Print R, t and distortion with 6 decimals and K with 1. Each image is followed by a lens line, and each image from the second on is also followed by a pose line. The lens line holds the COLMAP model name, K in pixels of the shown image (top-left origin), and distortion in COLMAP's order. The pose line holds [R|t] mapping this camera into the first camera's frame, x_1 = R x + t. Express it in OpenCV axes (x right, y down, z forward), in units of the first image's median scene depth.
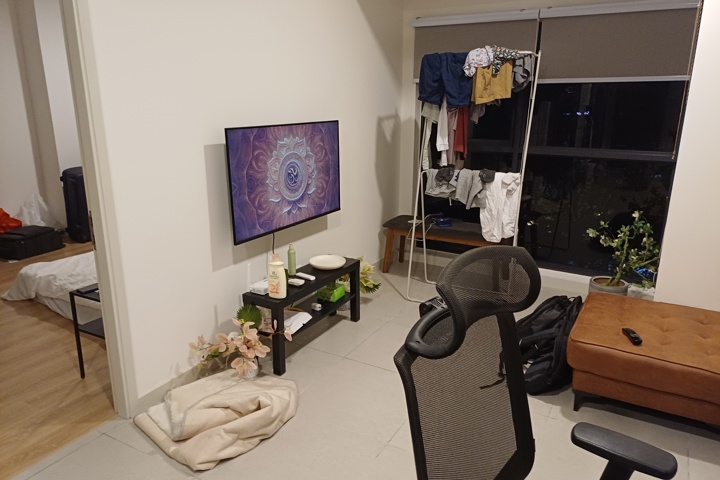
lens RADIAL K [[521.7, 0, 363.5], [0, 521.7, 237.2], [0, 0, 1]] dist [0.010577, -0.000606]
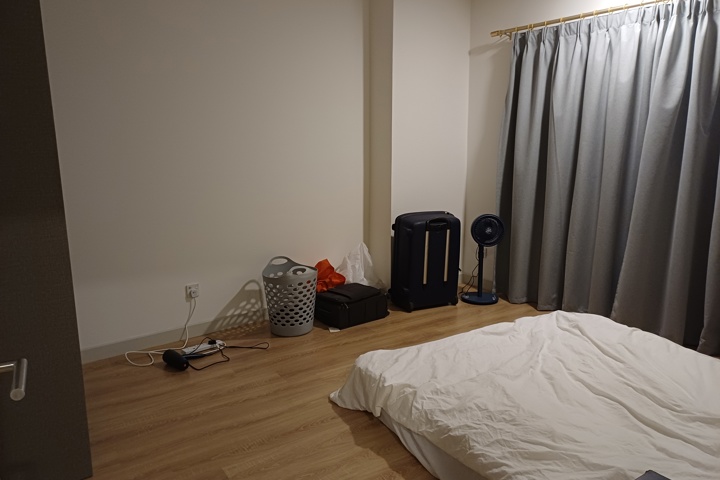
lens RADIAL K [[521.7, 0, 358.1], [0, 521.7, 244.0], [0, 0, 1]] dist [0.010577, -0.000606]
pose [[0.887329, 0.077386, -0.454597, -0.347878], [-0.115426, 0.991709, -0.056481, -0.046767], [0.446457, 0.102590, 0.888905, 0.374869]]
